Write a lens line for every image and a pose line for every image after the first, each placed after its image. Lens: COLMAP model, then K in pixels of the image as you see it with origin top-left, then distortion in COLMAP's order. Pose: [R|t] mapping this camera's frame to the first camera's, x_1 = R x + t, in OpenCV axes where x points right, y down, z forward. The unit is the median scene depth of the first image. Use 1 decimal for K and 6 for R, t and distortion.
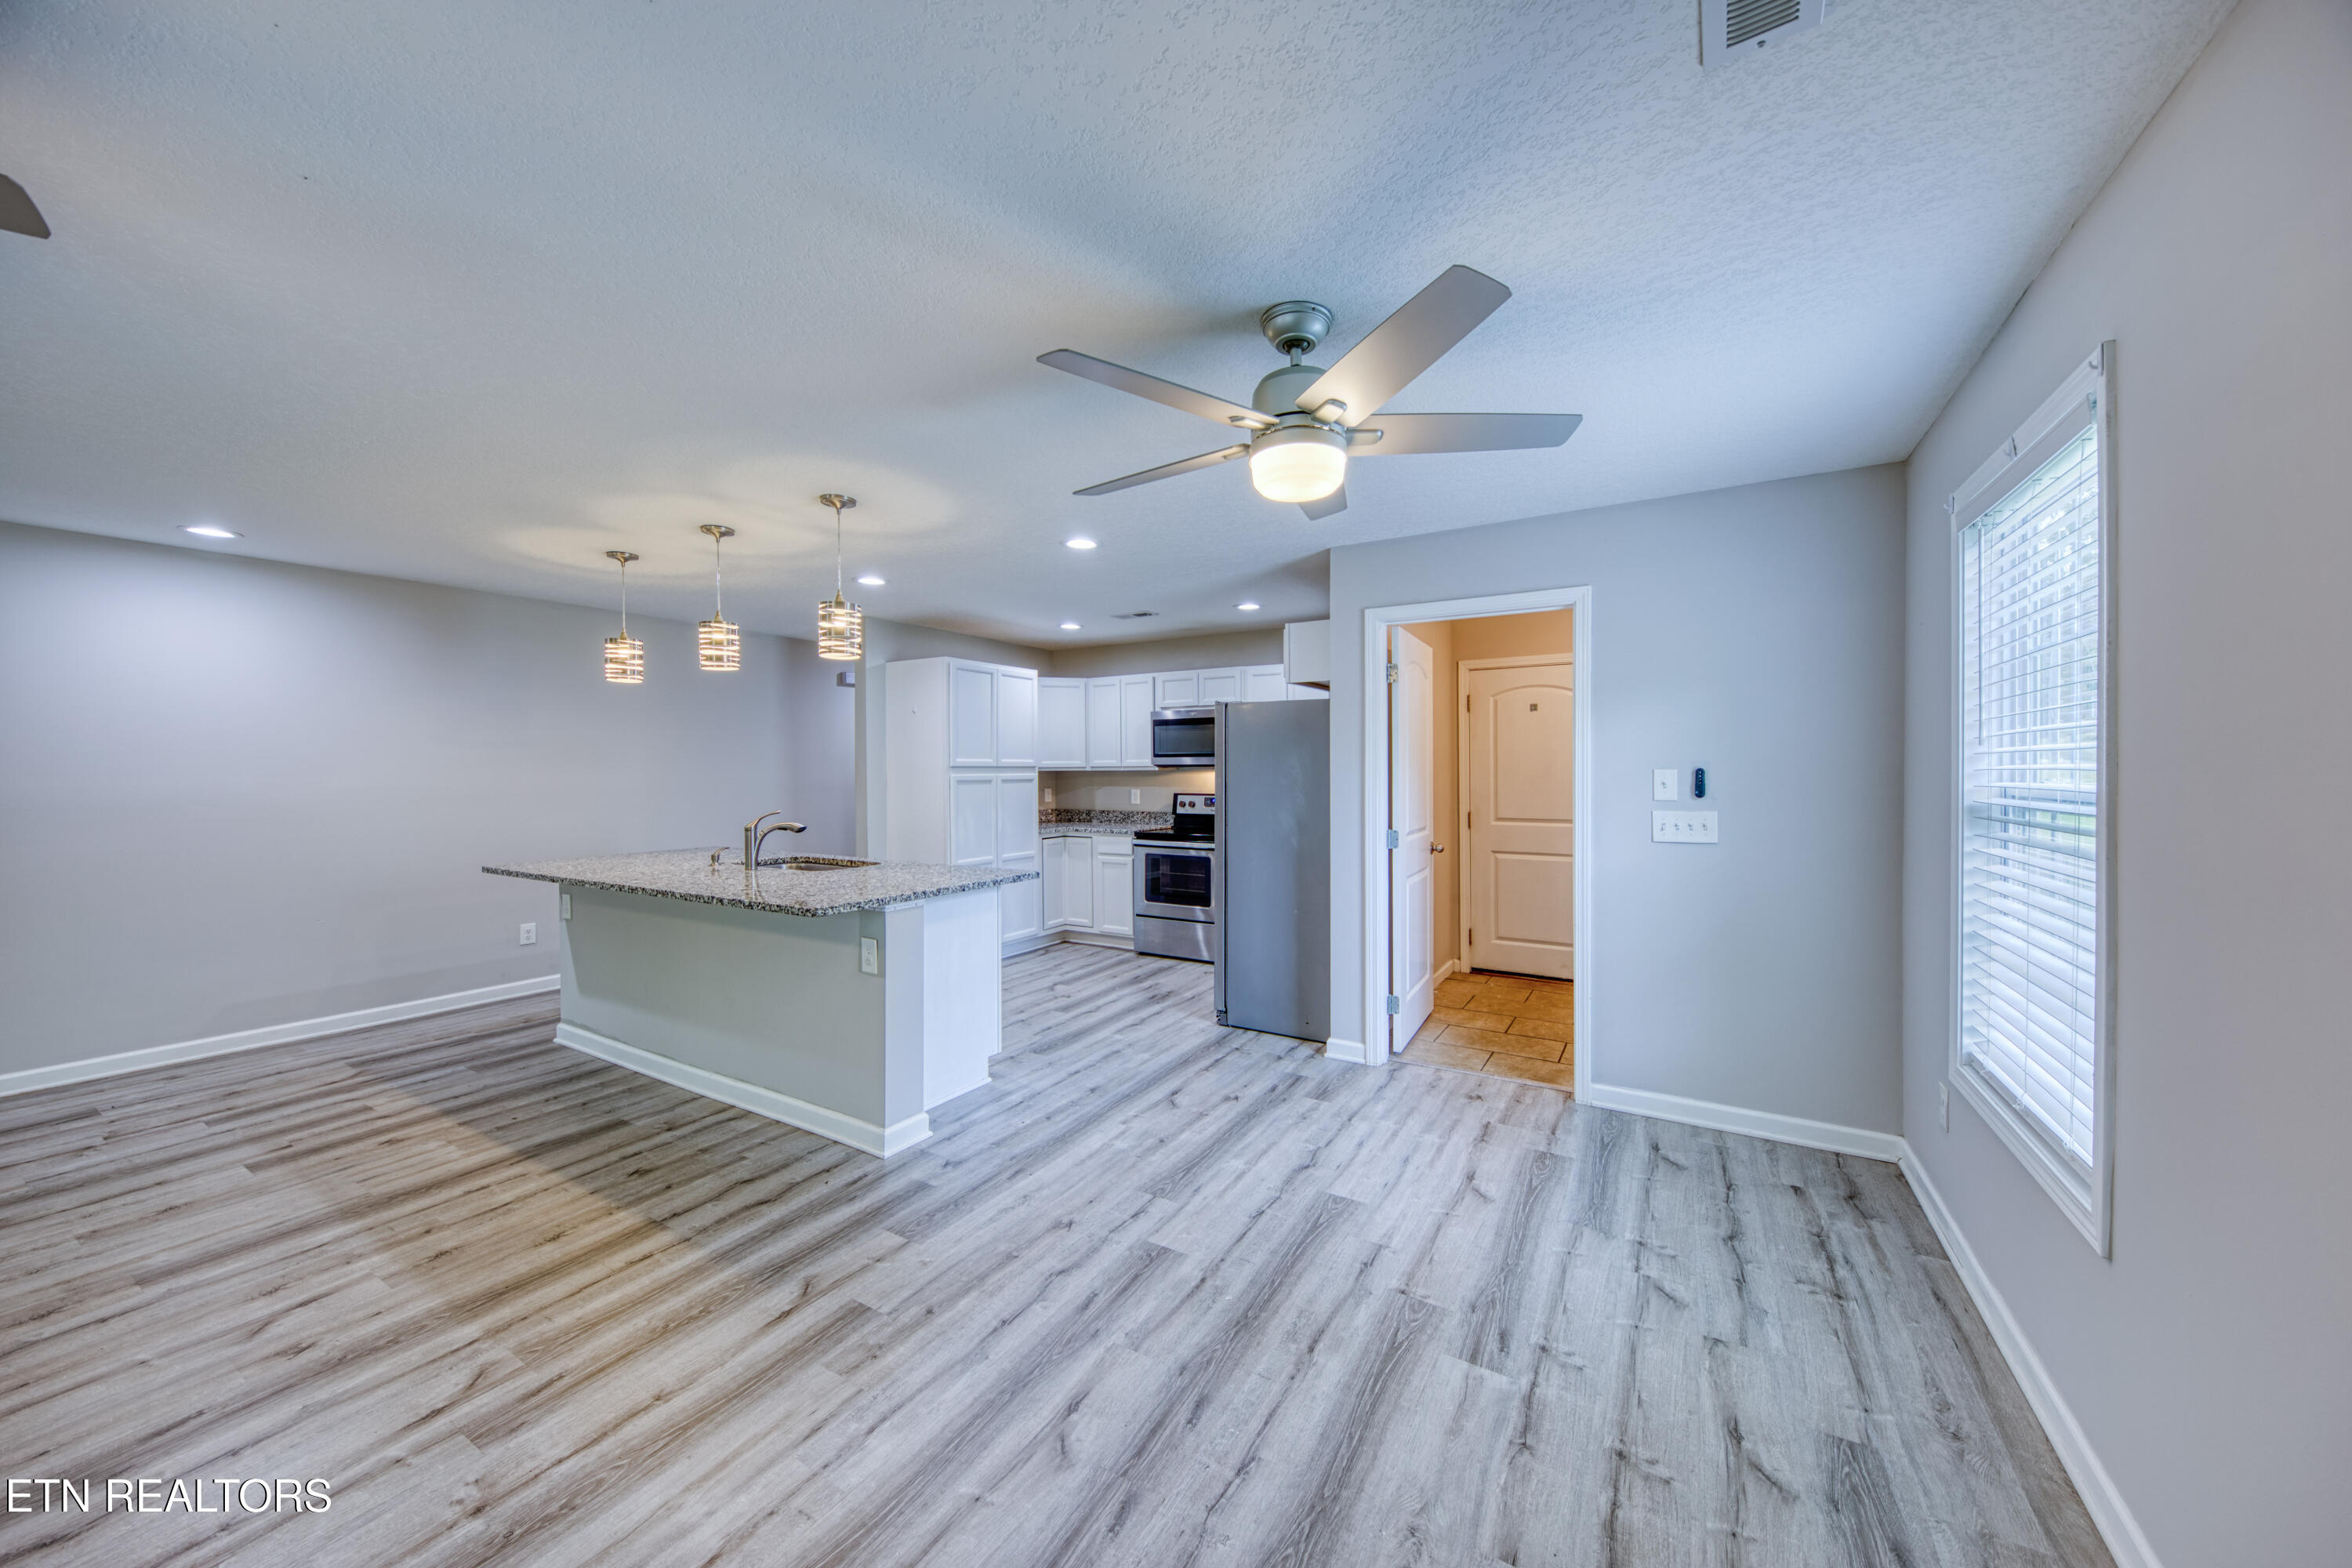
lens RADIAL K [[822.5, 0, 1185.7], [0, 822.5, 778.4], [0, 0, 1]] dist [0.005734, -0.003999]
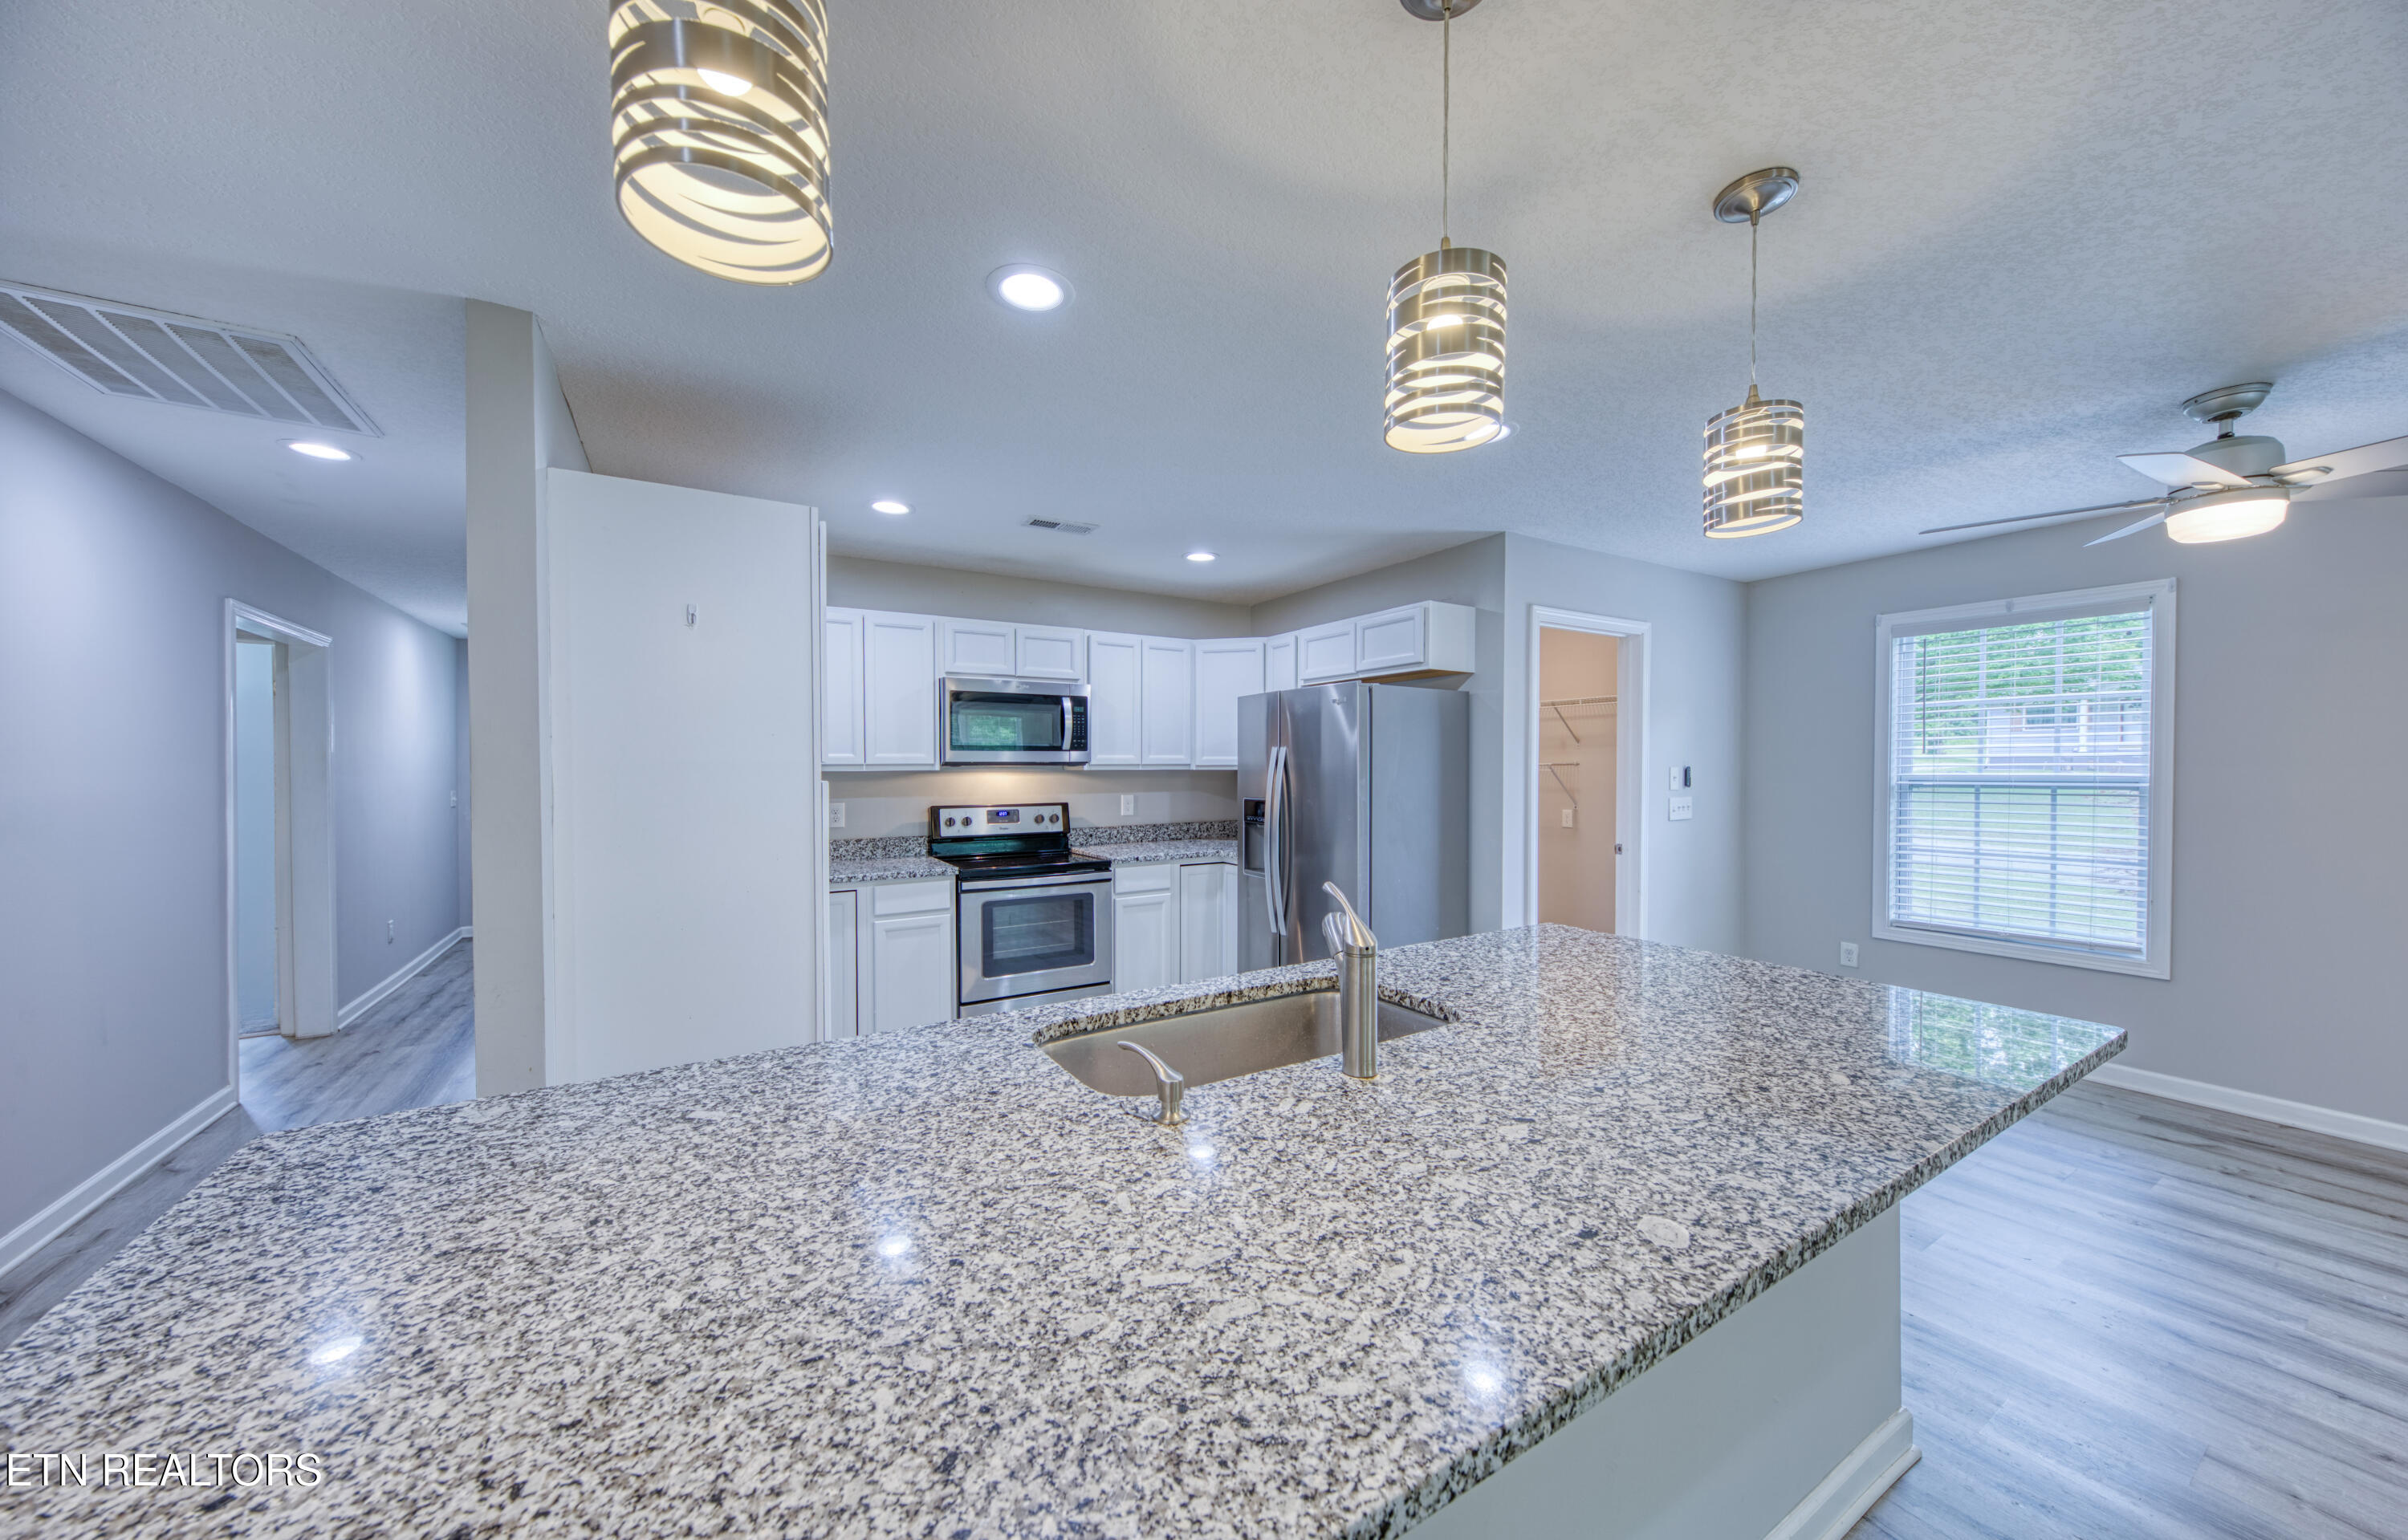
lens RADIAL K [[819.9, 0, 1197.7], [0, 819.9, 763.7], [0, 0, 1]] dist [0.007034, -0.000520]
pose [[0.456750, 0.006208, 0.889574, -0.955834], [0.012857, 0.999825, -0.013579, -0.007298], [-0.889502, 0.017639, 0.456590, 1.015540]]
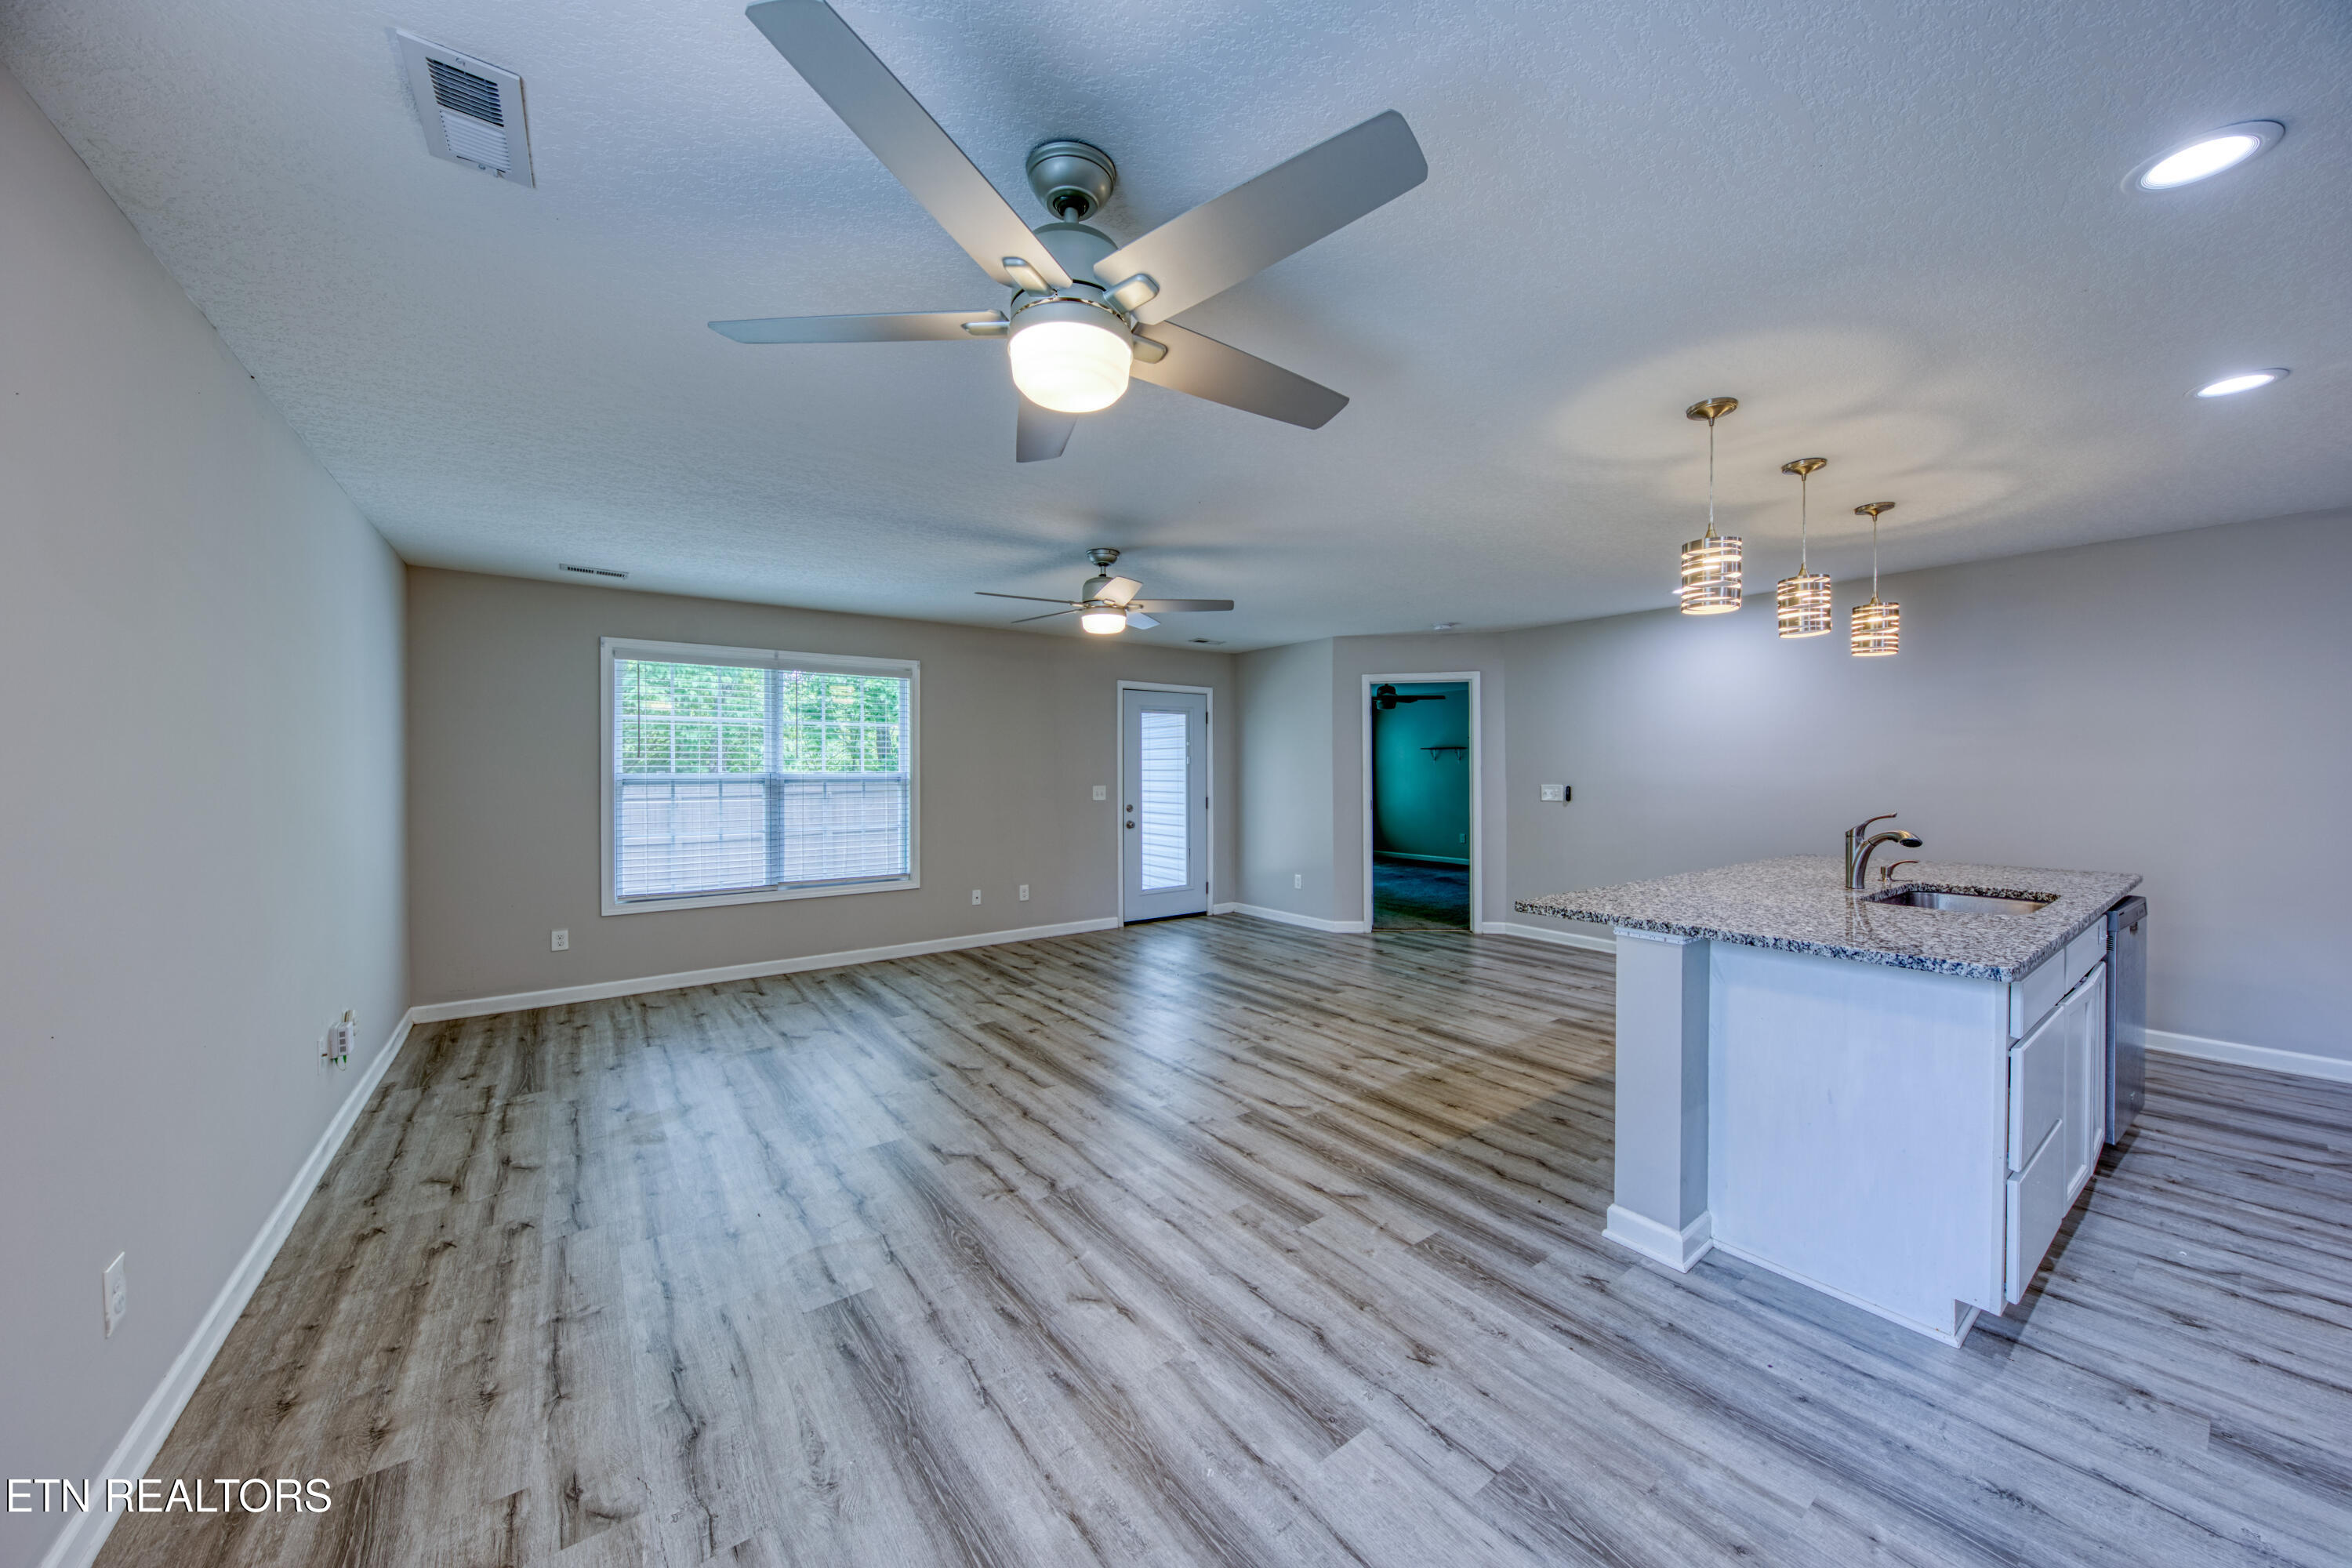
lens RADIAL K [[822.5, 0, 1180.3], [0, 822.5, 784.8], [0, 0, 1]] dist [0.005734, -0.003999]
pose [[-0.388636, 0.024526, -0.921065, 0.466175], [-0.004597, 0.999582, 0.028557, -0.004725], [0.921380, 0.015332, -0.388360, 0.801730]]
